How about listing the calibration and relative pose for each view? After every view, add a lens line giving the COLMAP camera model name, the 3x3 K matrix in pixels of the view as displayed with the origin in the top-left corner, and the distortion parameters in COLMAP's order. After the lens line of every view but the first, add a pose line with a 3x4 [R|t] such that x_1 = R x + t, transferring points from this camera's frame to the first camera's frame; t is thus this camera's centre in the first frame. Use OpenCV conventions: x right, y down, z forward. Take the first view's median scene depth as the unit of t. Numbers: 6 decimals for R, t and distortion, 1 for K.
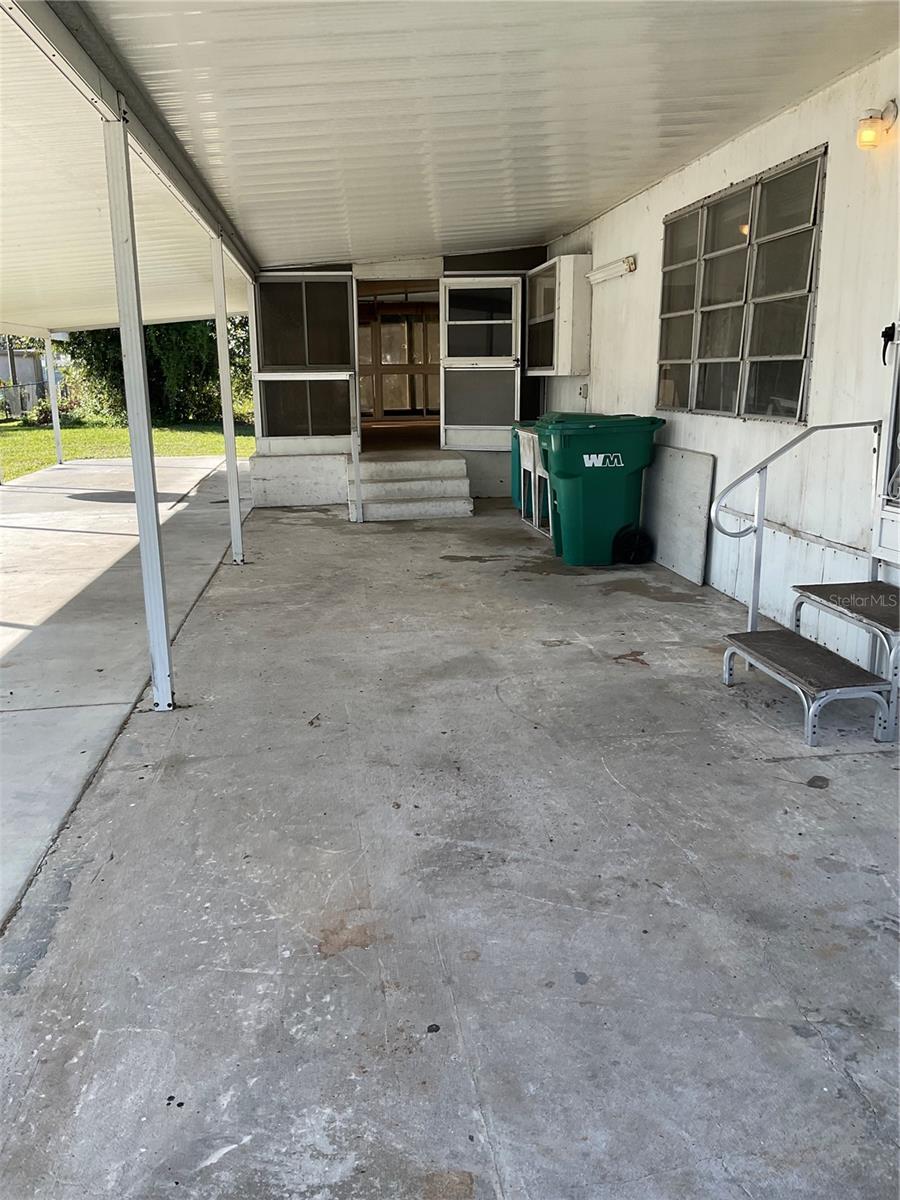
lens RADIAL K [[989.9, 0, 450.0], [0, 989.9, 600.0], [0, 0, 1]] dist [0.113320, -0.241374]
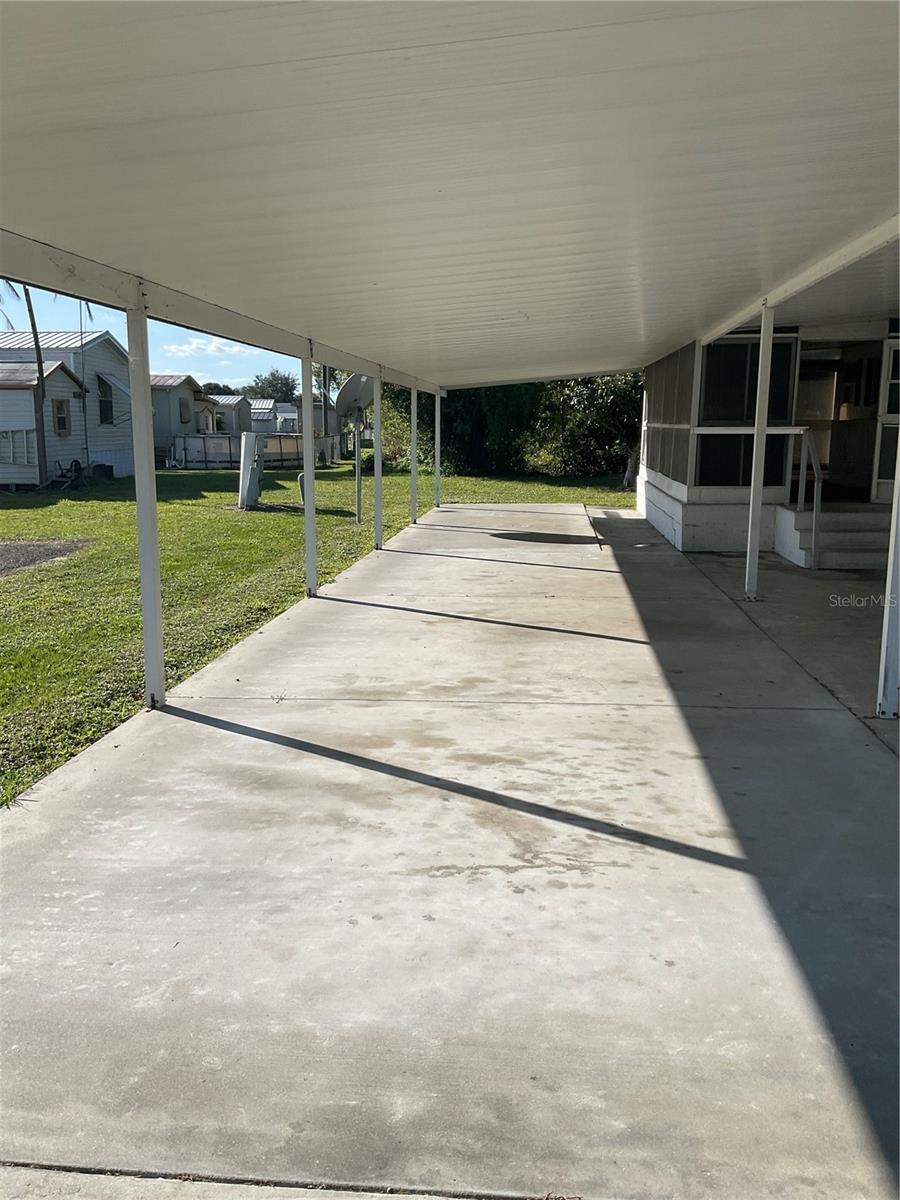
lens RADIAL K [[989.9, 0, 450.0], [0, 989.9, 600.0], [0, 0, 1]] dist [0.113320, -0.241374]
pose [[0.975225, 0.054332, -0.214441, -0.211574], [-0.065546, 0.996810, -0.045532, 0.023833], [0.211283, 0.058460, 0.975675, -0.093007]]
